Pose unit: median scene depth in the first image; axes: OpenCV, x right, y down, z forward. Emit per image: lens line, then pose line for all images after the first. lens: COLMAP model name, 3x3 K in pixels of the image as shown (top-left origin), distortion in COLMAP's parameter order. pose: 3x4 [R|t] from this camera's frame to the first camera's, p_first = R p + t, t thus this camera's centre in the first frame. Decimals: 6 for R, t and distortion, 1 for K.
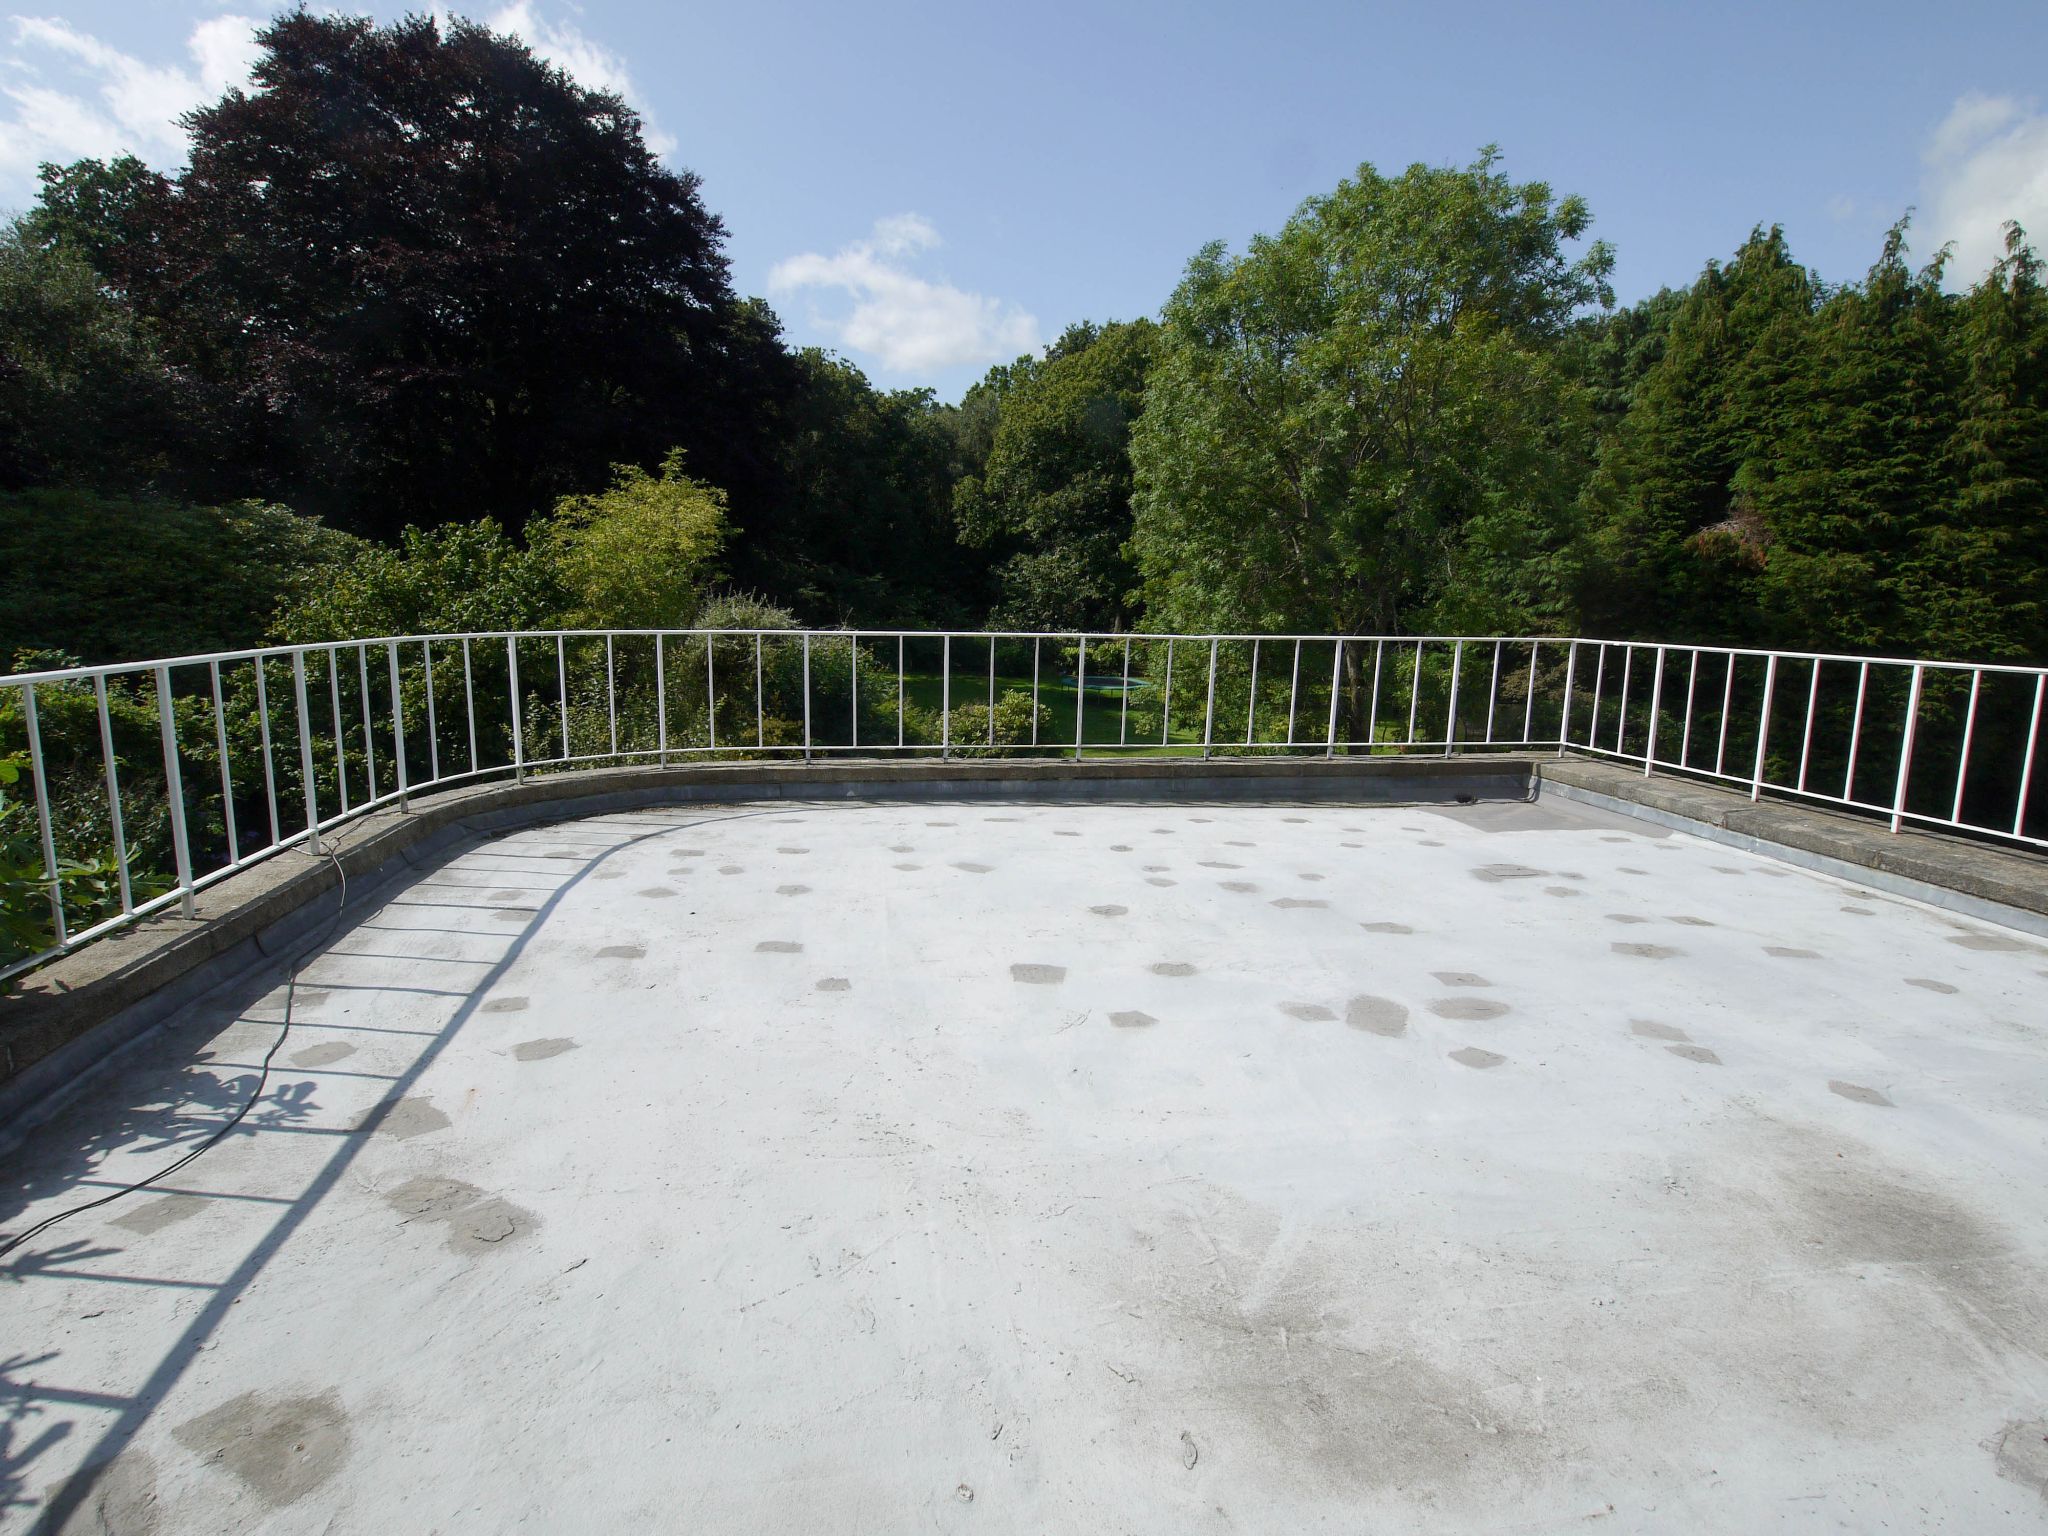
lens RADIAL K [[1079.4, 0, 1019.7], [0, 1079.4, 768.2], [0, 0, 1]] dist [0.000344, -0.000224]
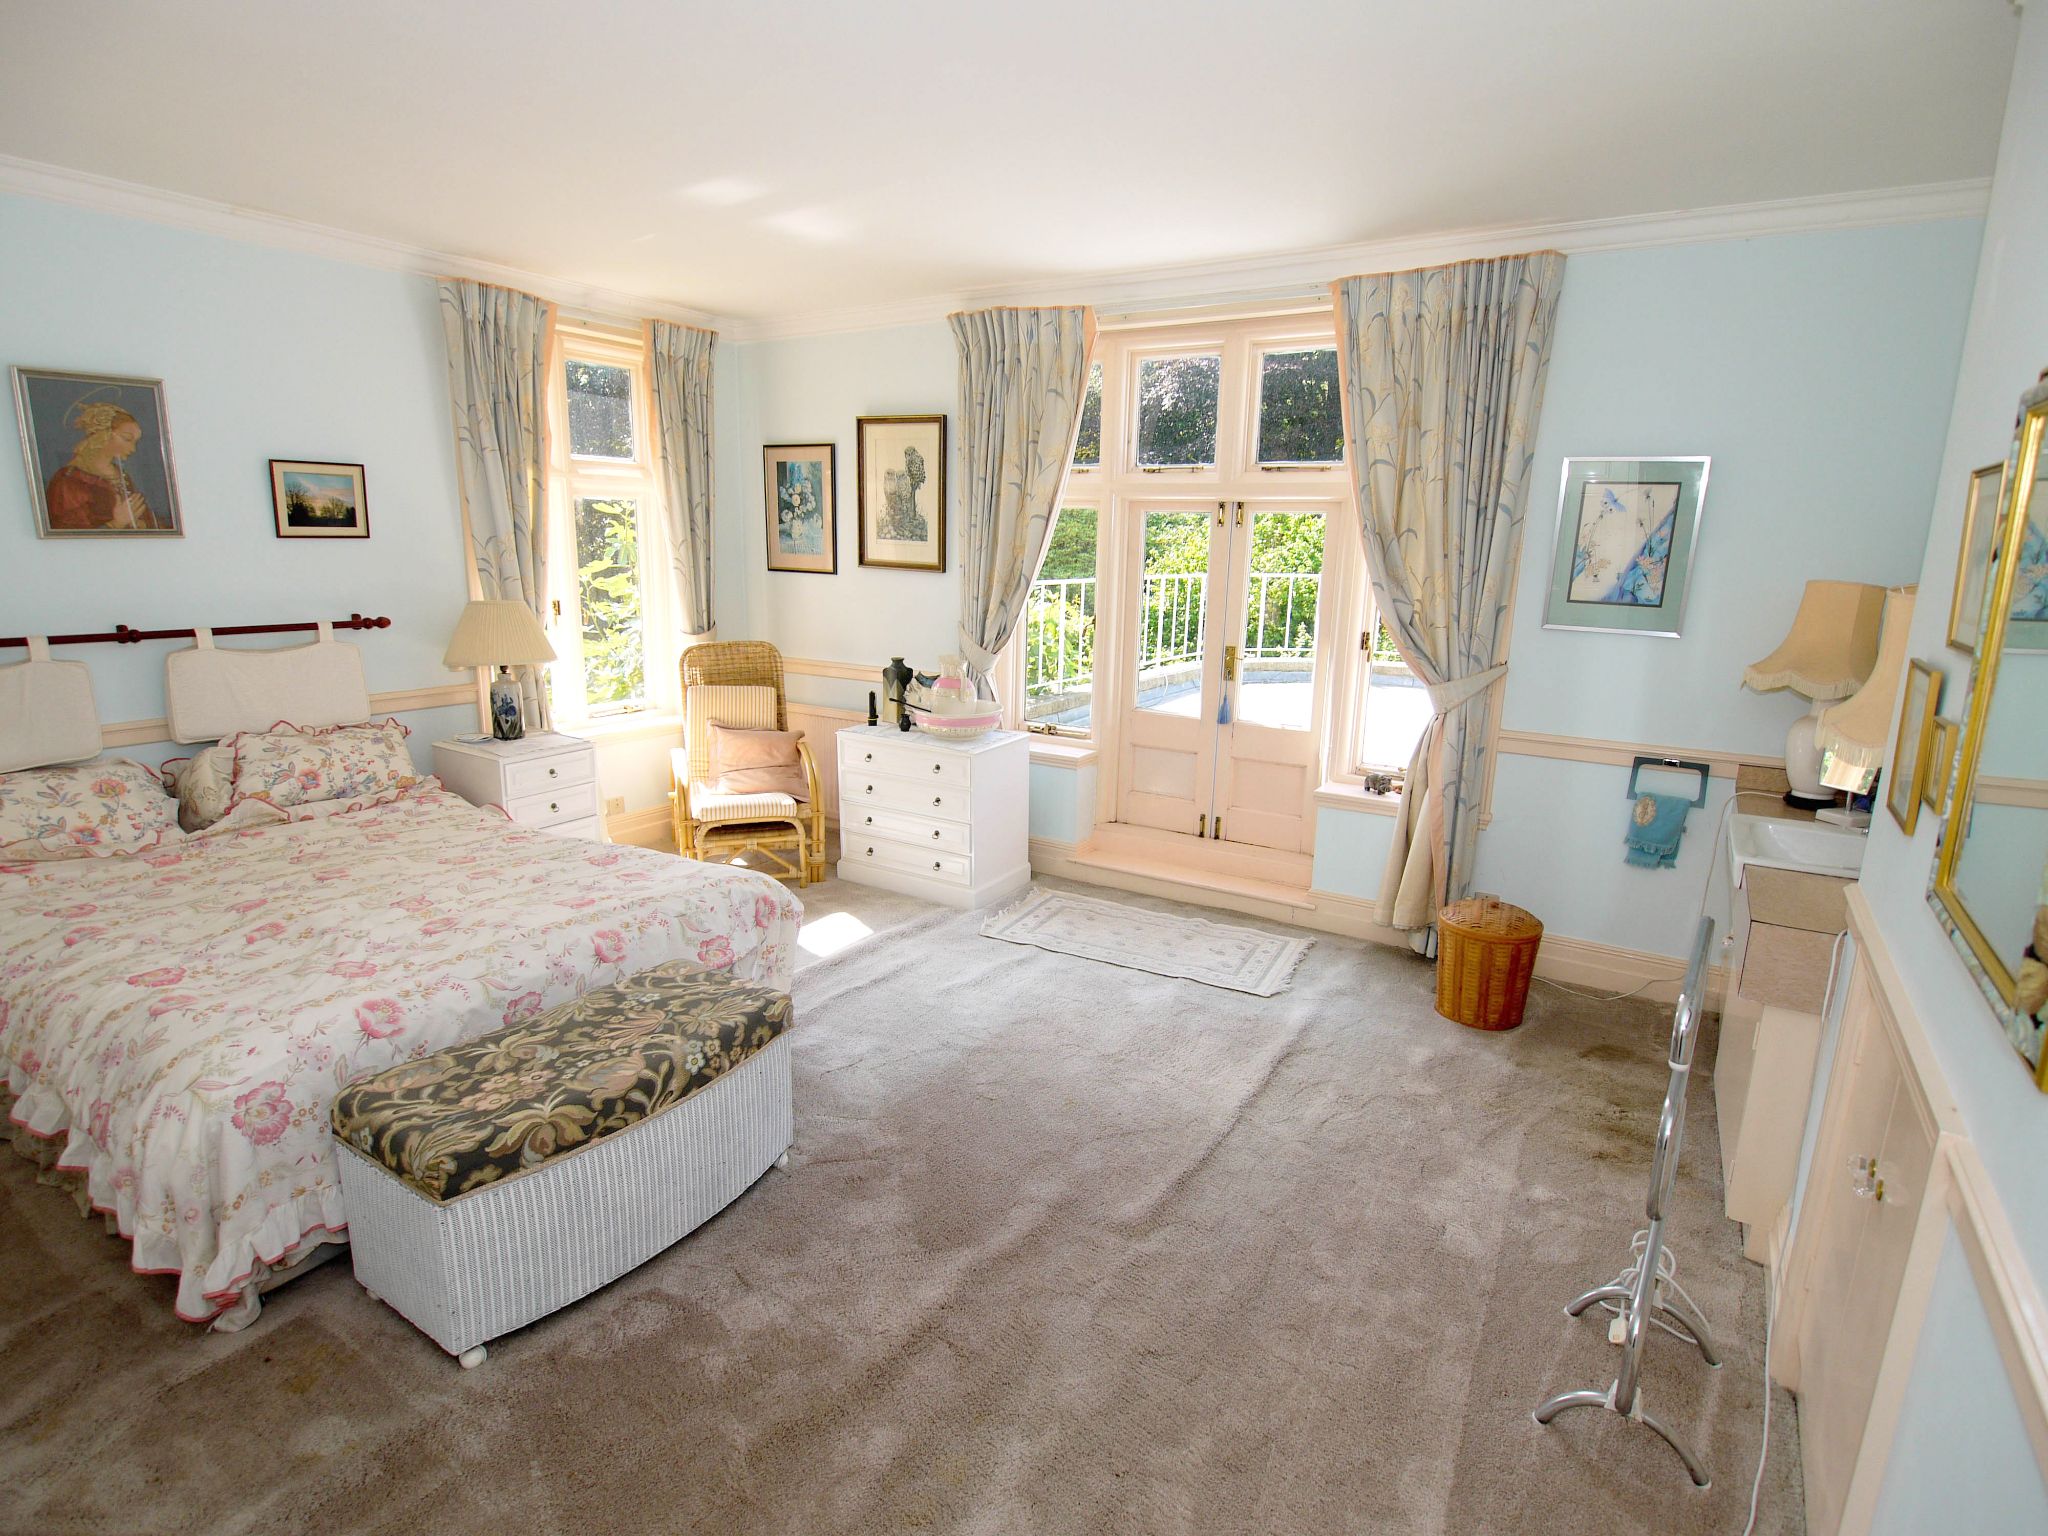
lens RADIAL K [[1079.4, 0, 1022.0], [0, 1079.4, 766.8], [0, 0, 1]] dist [0.000344, -0.000224]
pose [[0.757789, 0.139621, -0.637387, 0.118176], [-0.115235, 0.990121, 0.079885, 0.026801], [0.642243, 0.012913, 0.766392, -0.179419]]
